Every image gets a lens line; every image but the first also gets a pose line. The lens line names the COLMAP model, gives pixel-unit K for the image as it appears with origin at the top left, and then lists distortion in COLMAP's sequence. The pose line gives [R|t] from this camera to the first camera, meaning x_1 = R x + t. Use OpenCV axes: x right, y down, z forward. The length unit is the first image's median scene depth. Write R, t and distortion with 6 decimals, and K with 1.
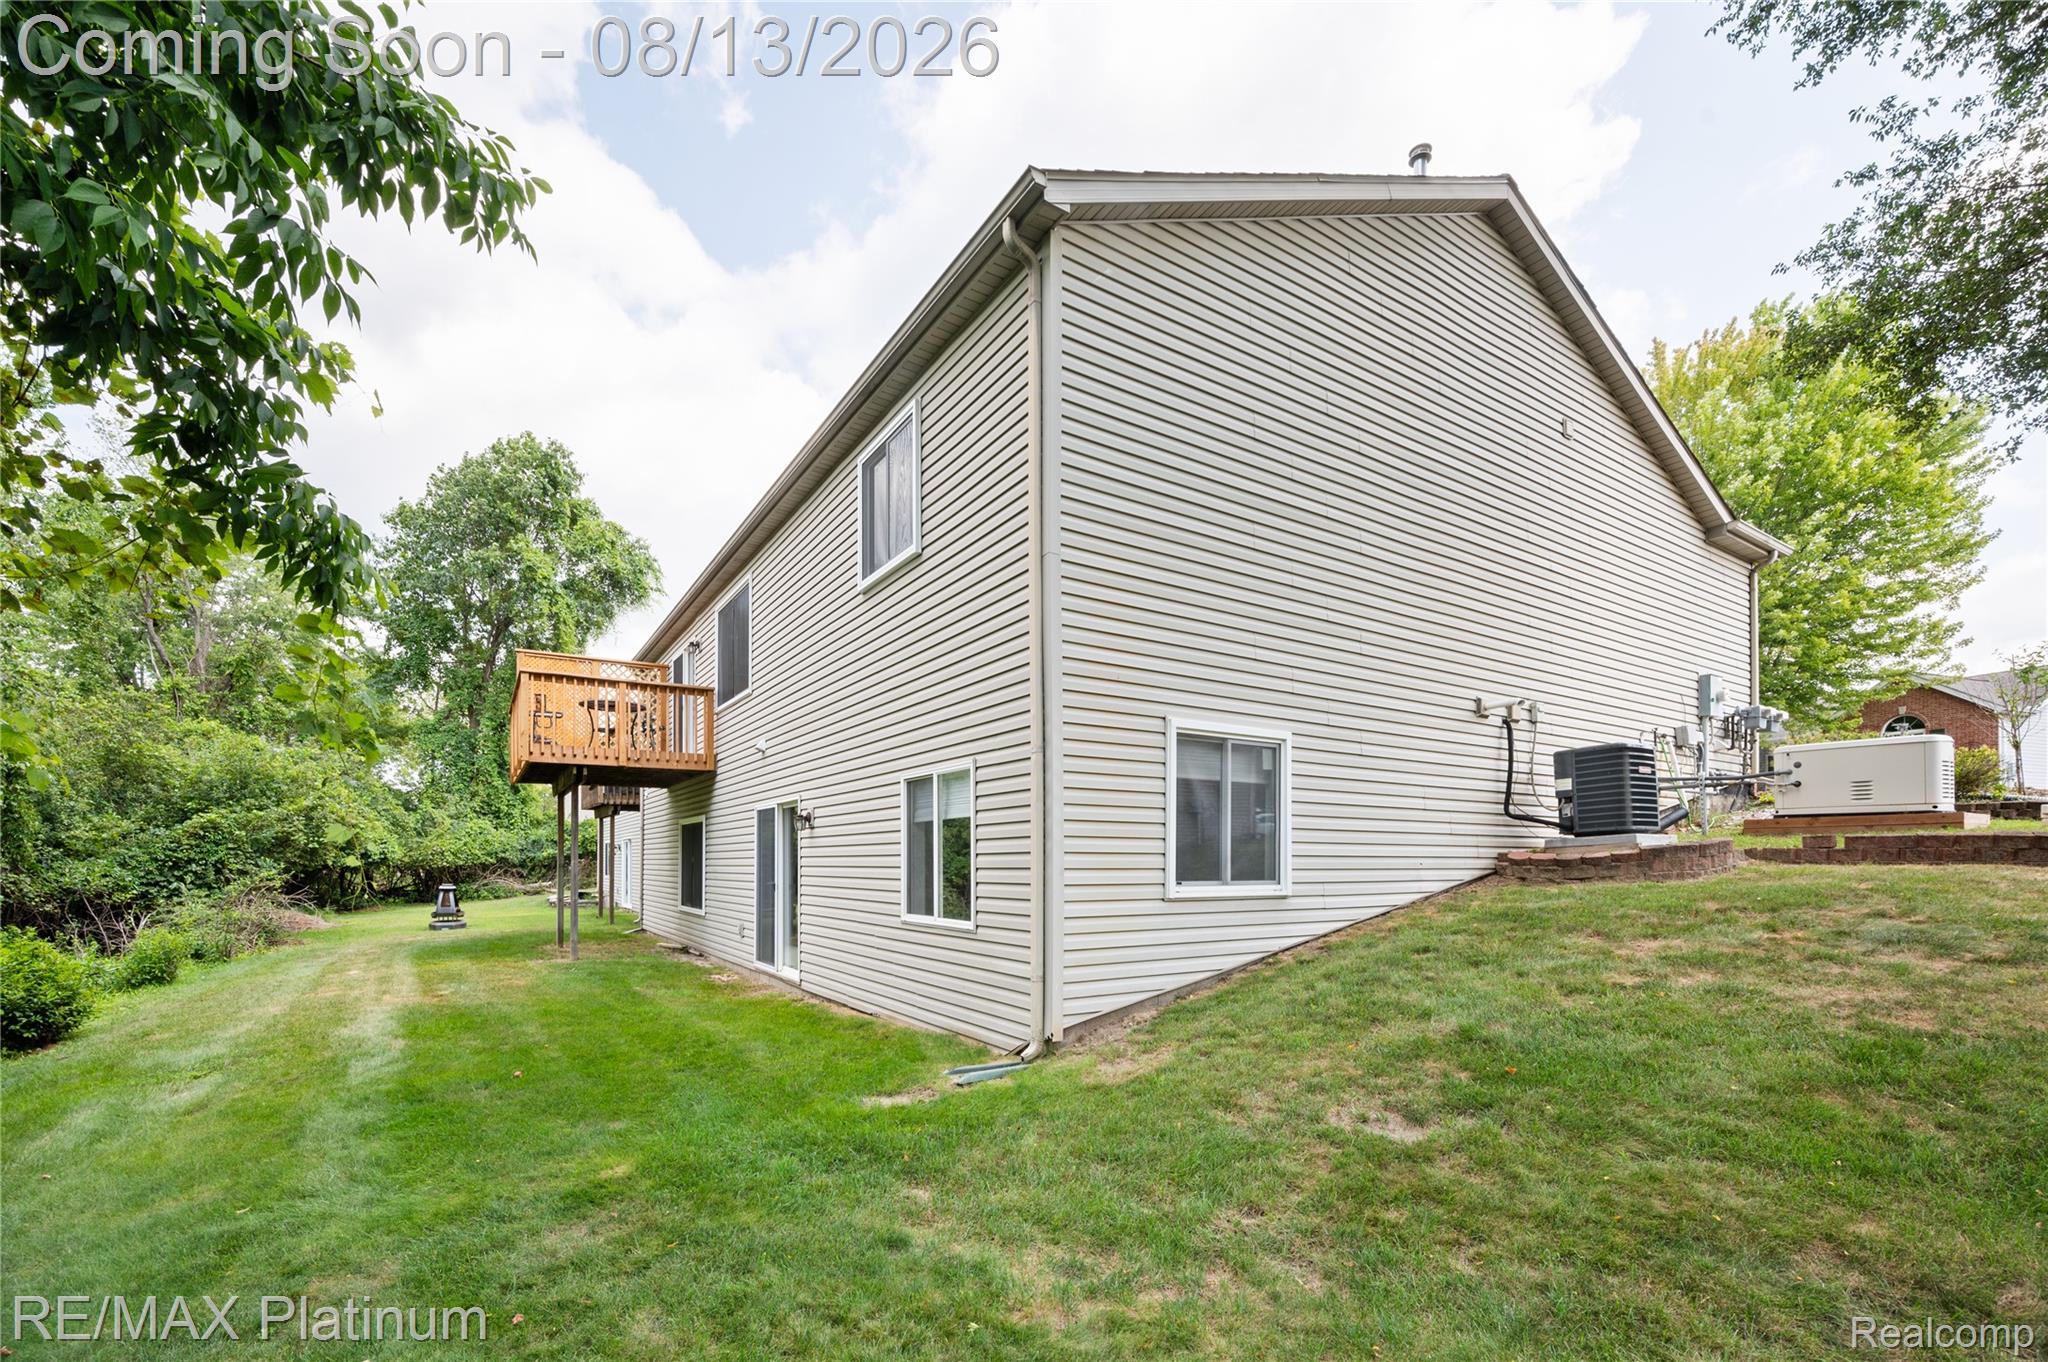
lens RADIAL K [[830.5, 0, 961.7], [0, 830.5, 855.1], [0, 0, 1]] dist [0.003525, 0.000044]
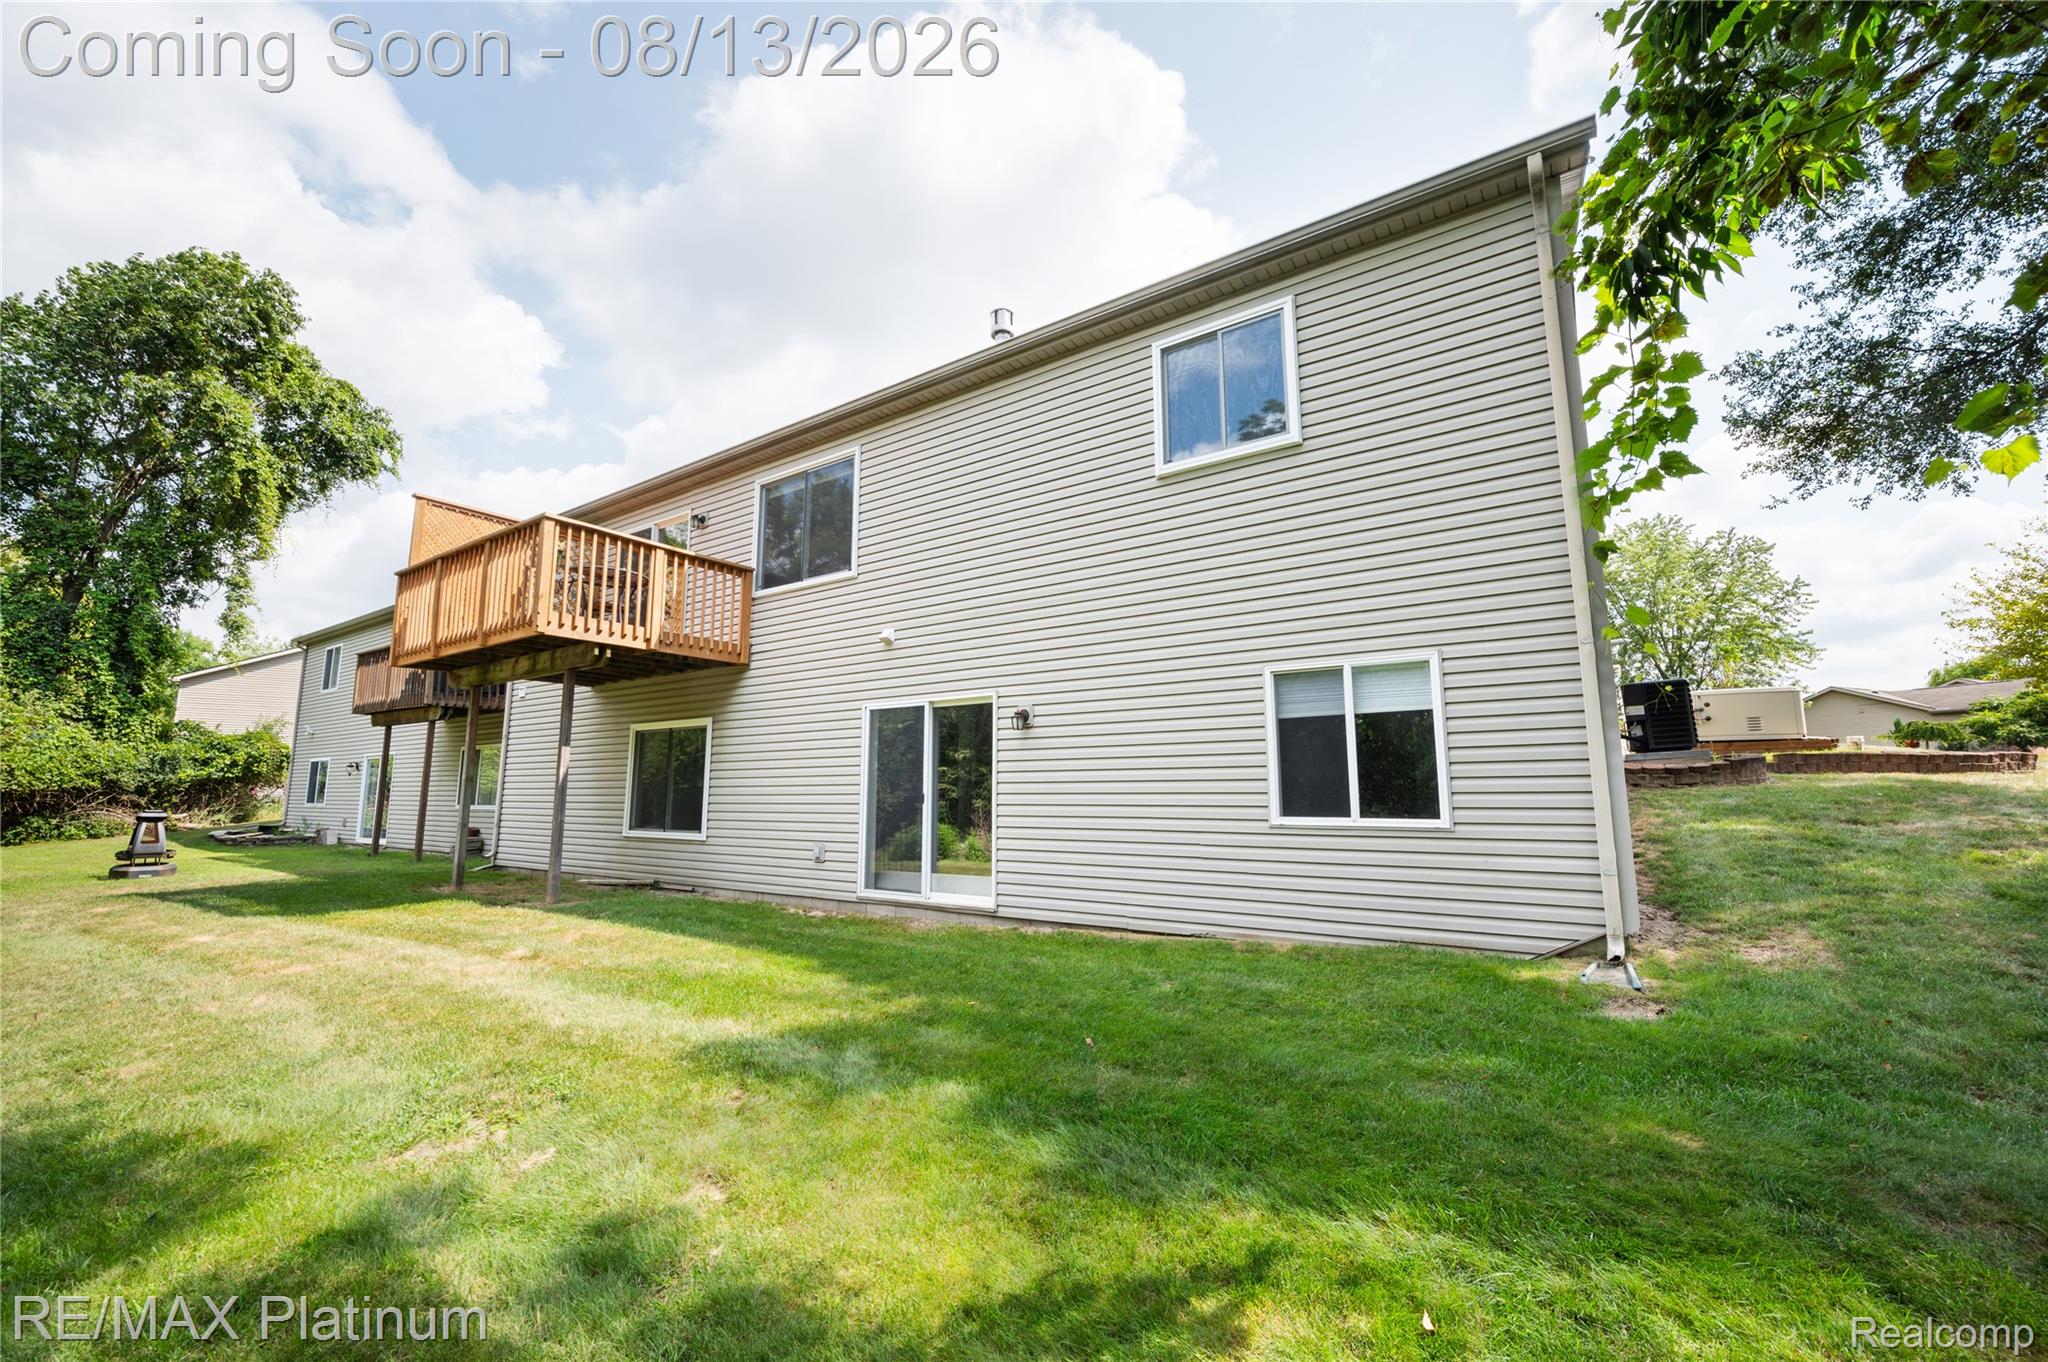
lens RADIAL K [[768.9, 0, 1020.8], [0, 768.9, 690.8], [0, 0, 1]] dist [-0.004022, -0.000129]
pose [[0.907344, 0.055810, 0.416668, -0.375397], [-0.003485, 0.992113, -0.125296, 0.021580], [-0.420374, 0.112235, 0.900383, 0.187488]]
